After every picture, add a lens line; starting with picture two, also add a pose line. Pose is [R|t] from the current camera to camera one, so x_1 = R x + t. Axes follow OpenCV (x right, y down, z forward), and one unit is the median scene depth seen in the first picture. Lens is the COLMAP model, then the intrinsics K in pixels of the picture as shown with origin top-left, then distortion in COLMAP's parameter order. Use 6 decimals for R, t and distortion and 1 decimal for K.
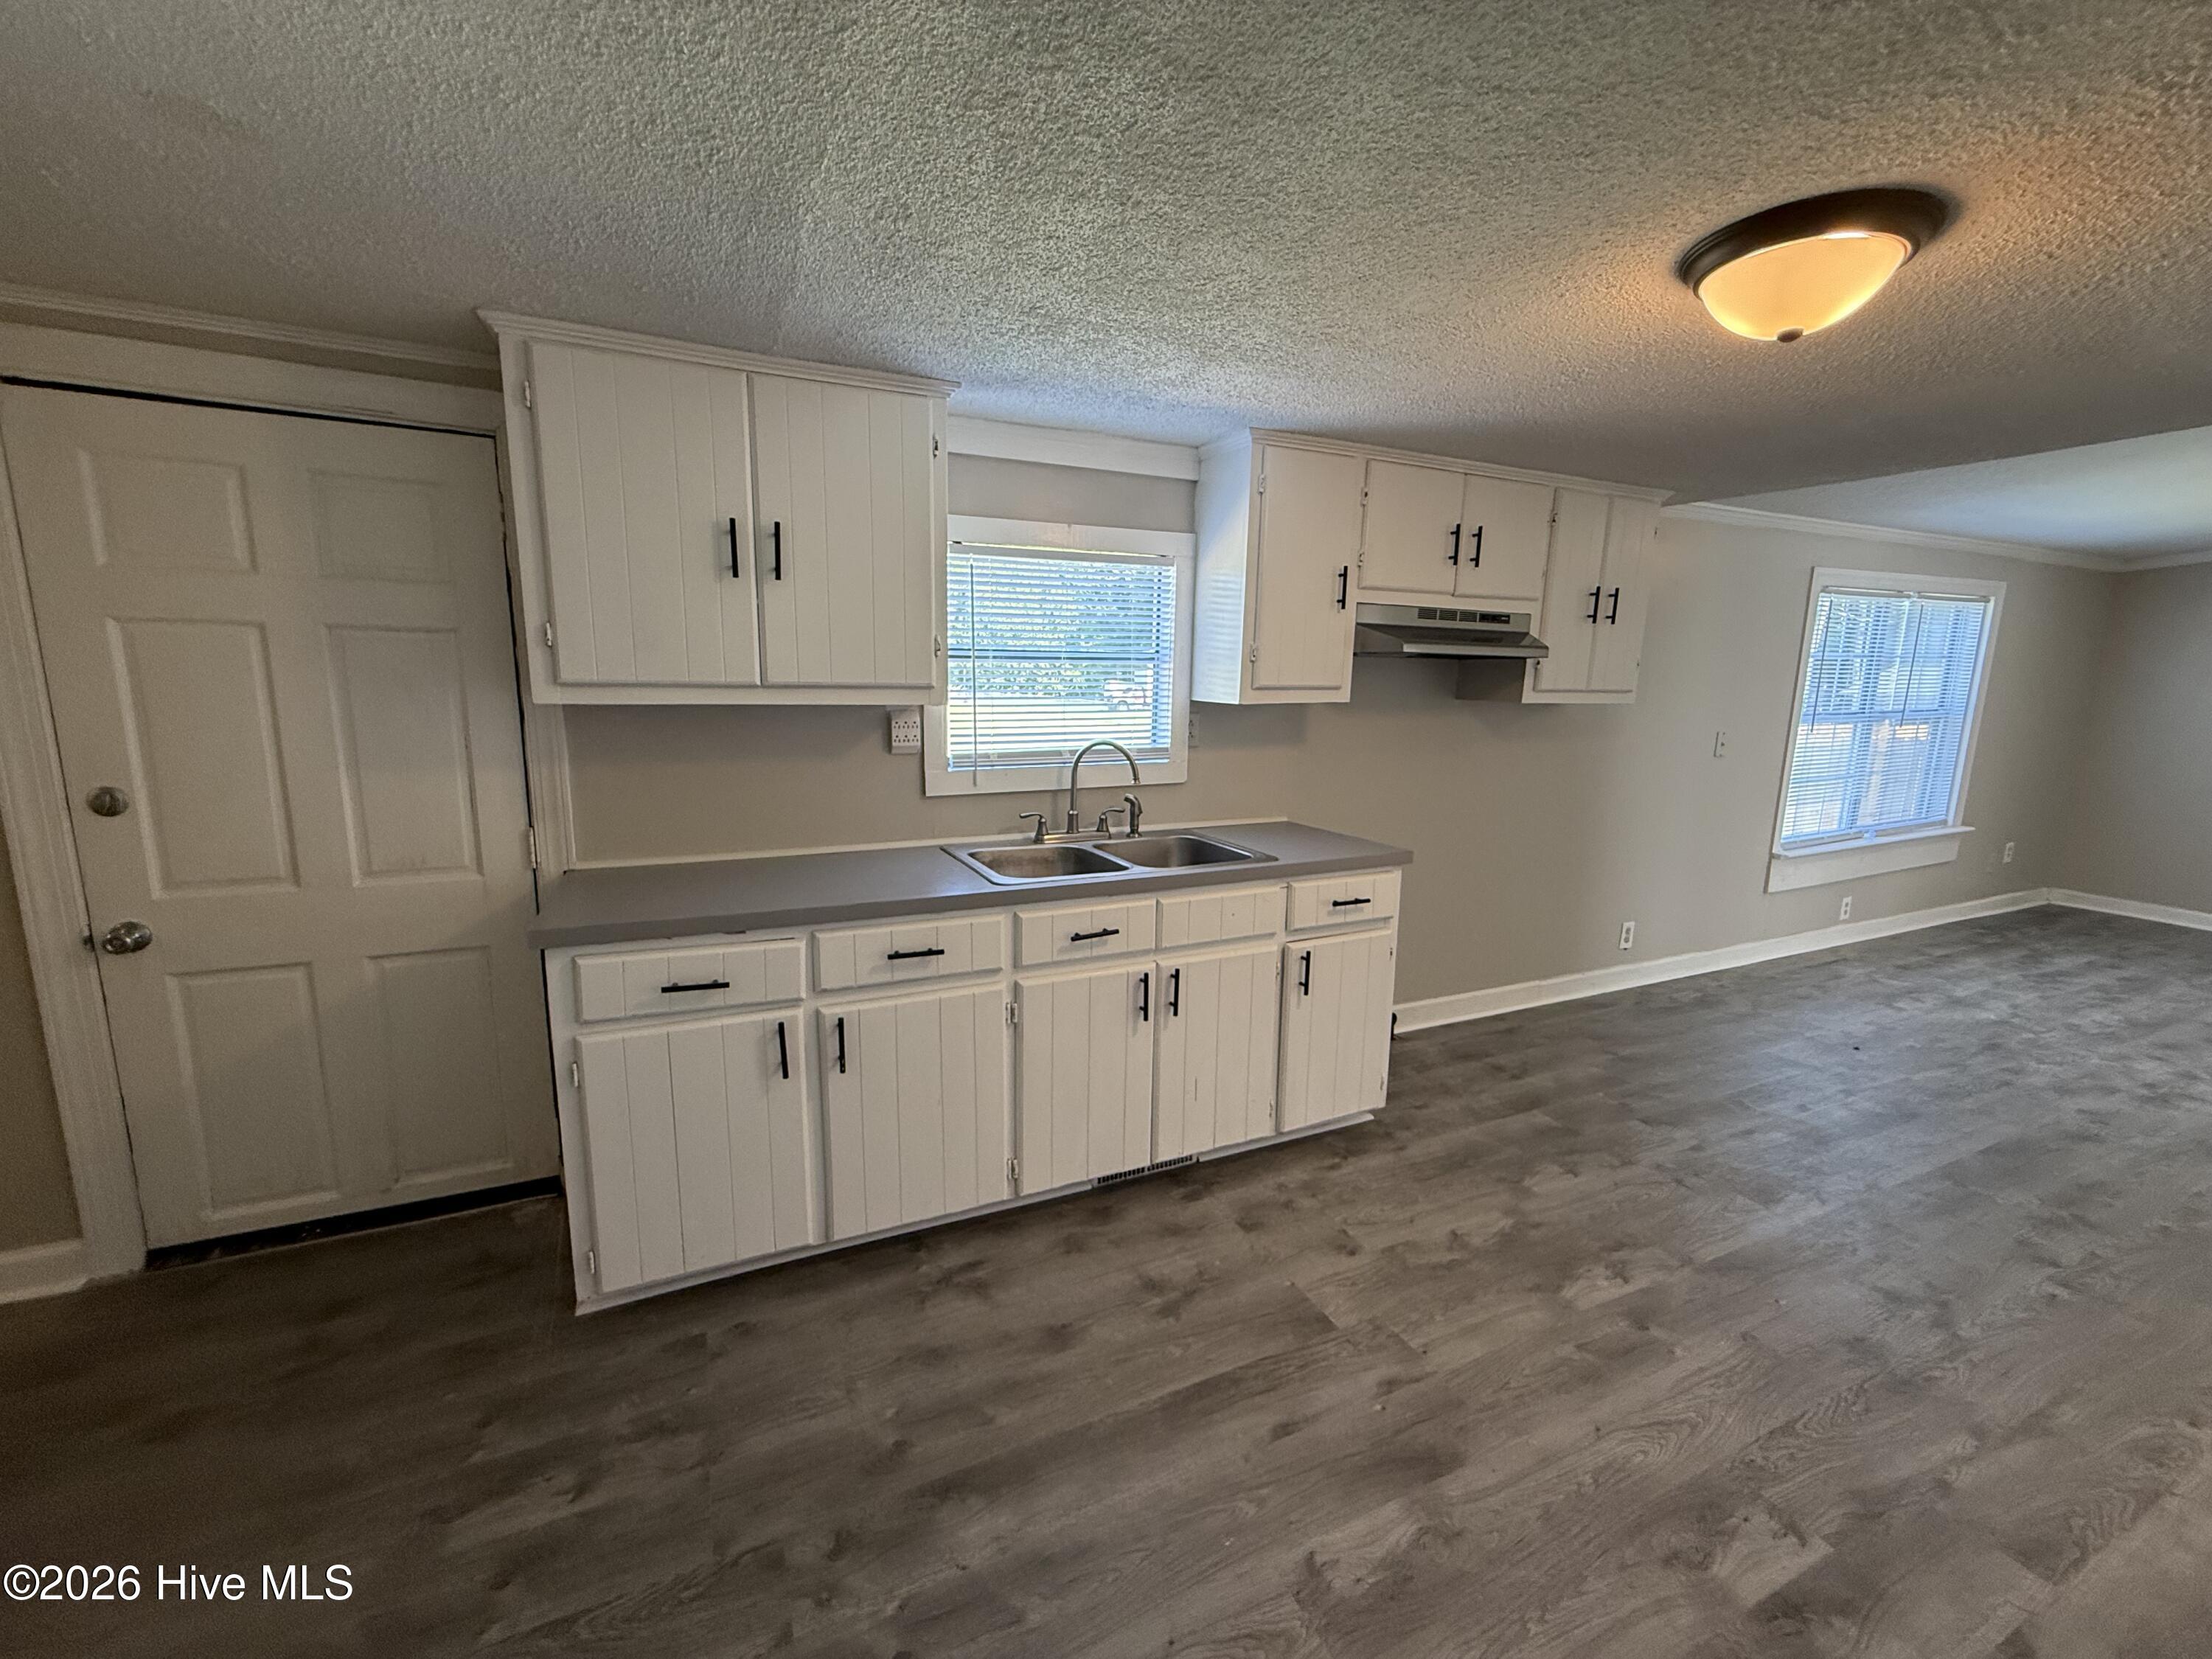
lens RADIAL K [[883.6, 0, 1095.9], [0, 883.6, 825.4], [0, 0, 1]] dist [-0.001882, 0.000571]
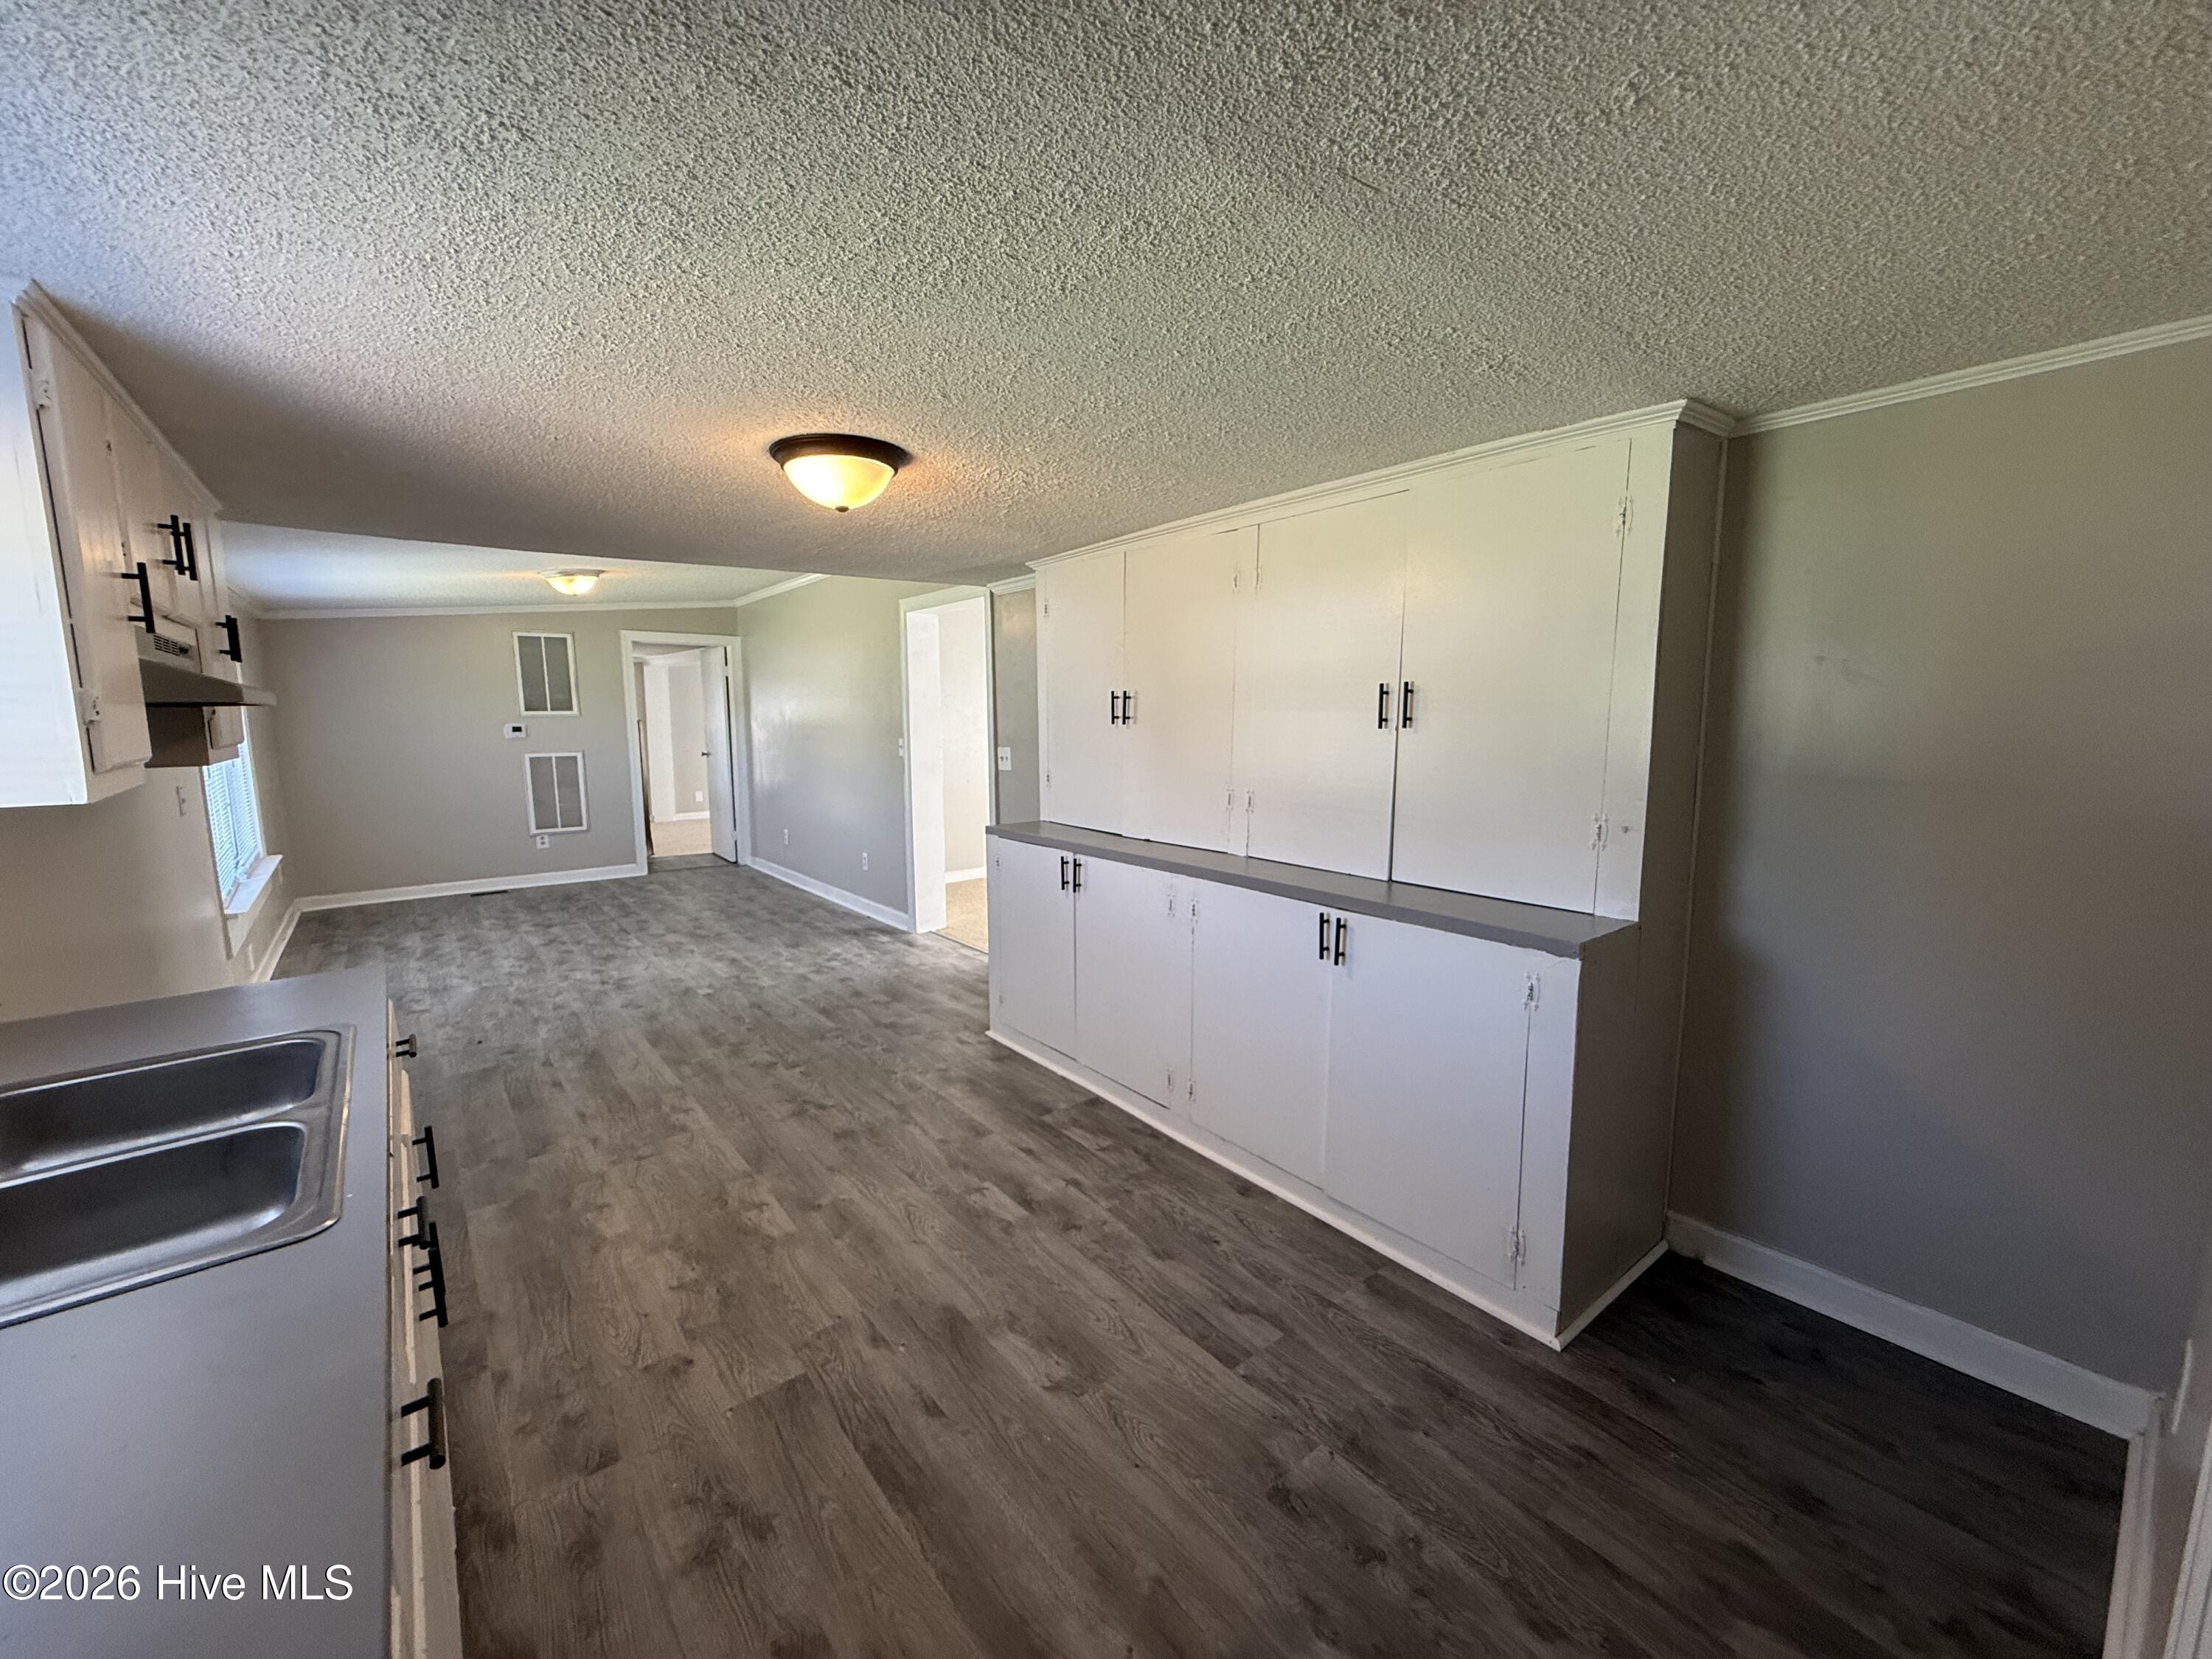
lens RADIAL K [[883.6, 0, 1100.4], [0, 883.6, 831.5], [0, 0, 1]] dist [-0.001882, 0.000571]
pose [[-0.247987, -0.149956, 0.957087, -0.490699], [0.169484, 0.965995, 0.195267, -0.122513], [-0.953823, 0.210635, -0.214139, 0.544770]]
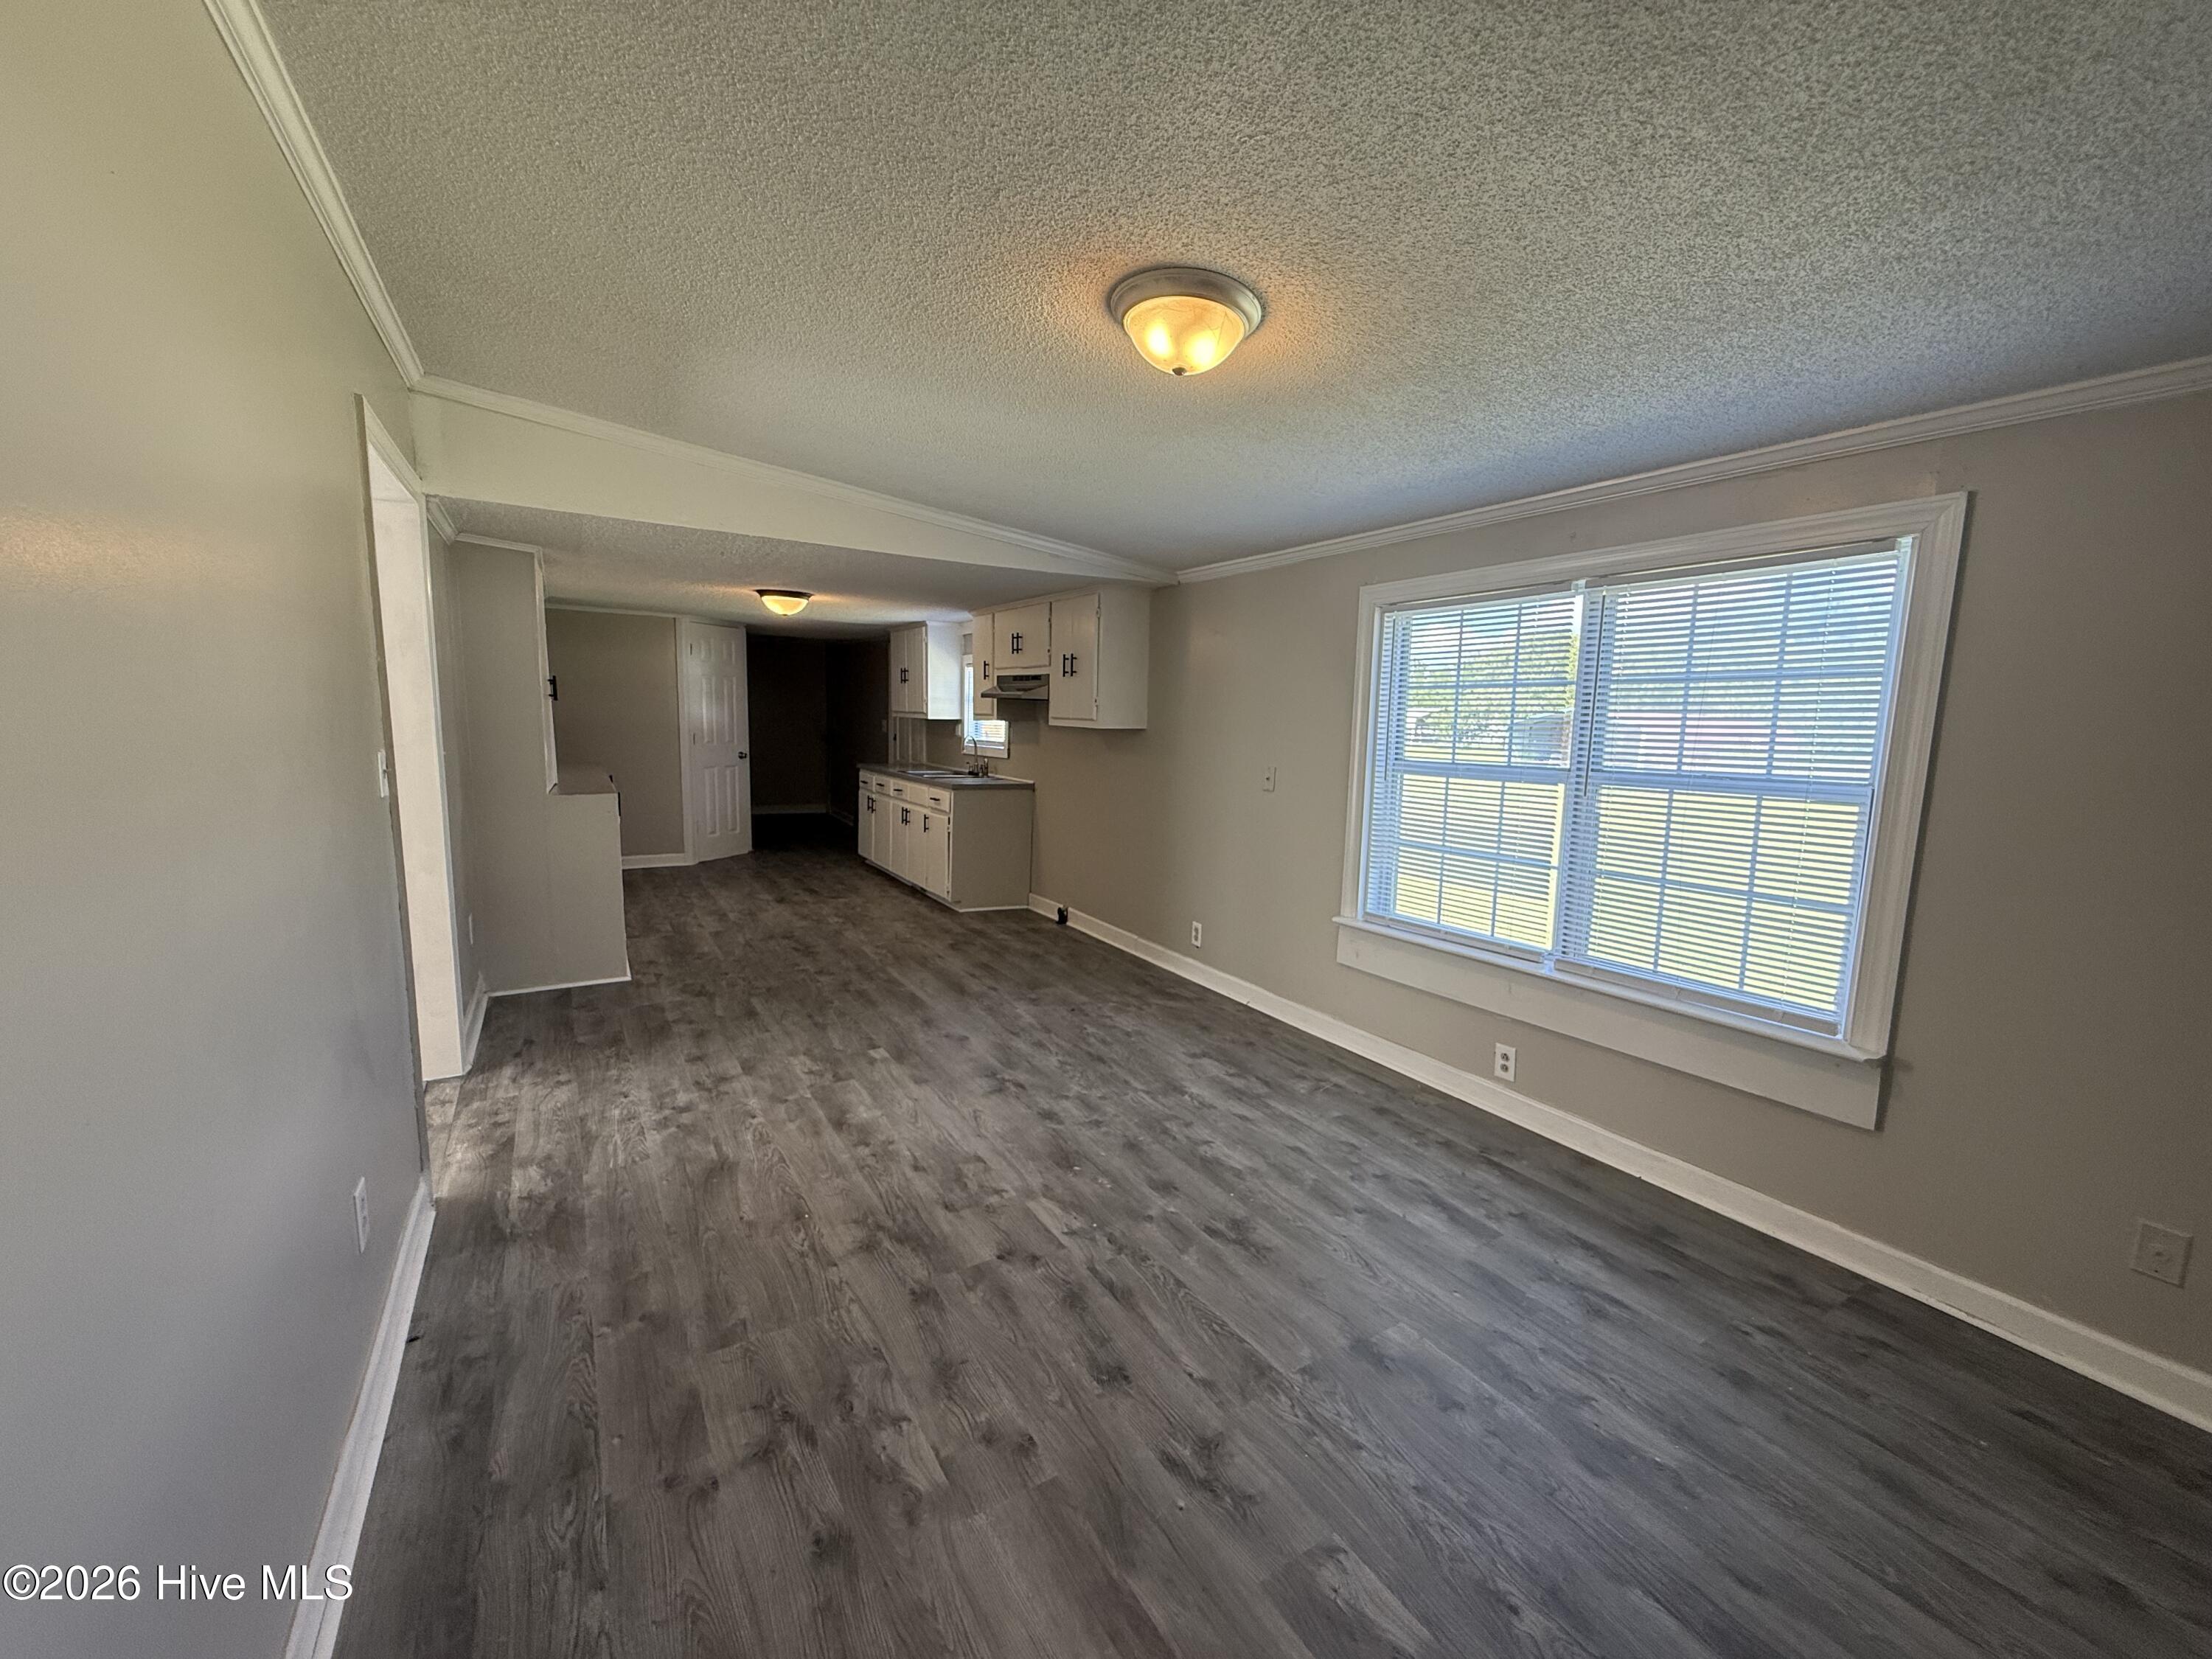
lens RADIAL K [[883.6, 0, 1096.4], [0, 883.6, 823.6], [0, 0, 1]] dist [-0.001882, 0.000571]
pose [[0.118815, 0.111114, -0.986680, 2.609726], [-0.195620, 0.976862, 0.086452, -0.139281], [0.973456, 0.182743, 0.137802, 1.047871]]
